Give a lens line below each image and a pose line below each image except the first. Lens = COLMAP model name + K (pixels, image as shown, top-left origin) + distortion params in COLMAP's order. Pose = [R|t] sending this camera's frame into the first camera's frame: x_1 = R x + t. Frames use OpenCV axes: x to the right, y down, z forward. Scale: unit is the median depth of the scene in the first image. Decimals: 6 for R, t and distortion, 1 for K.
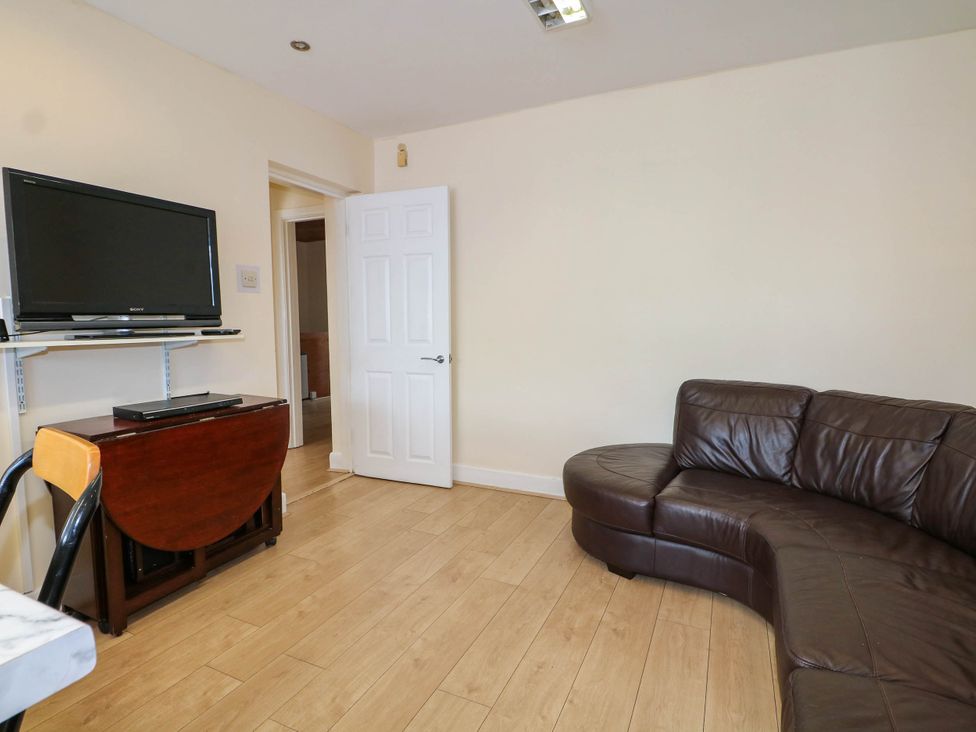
lens RADIAL K [[543.0, 0, 484.1], [0, 543.0, 364.6], [0, 0, 1]] dist [0.001485, -0.011215]
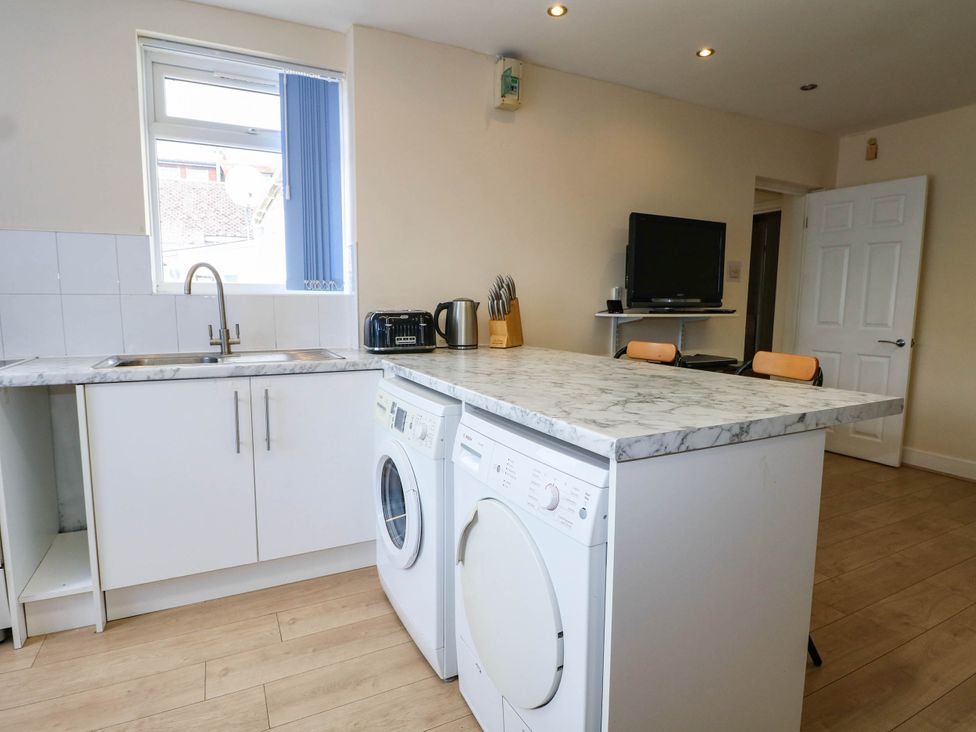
lens RADIAL K [[543.0, 0, 489.5], [0, 543.0, 364.7], [0, 0, 1]] dist [0.001485, -0.011215]
pose [[0.793835, 0.082762, -0.602476, -0.083332], [-0.064163, 0.996565, 0.052355, 0.030176], [0.604739, -0.002904, 0.796418, -0.336144]]
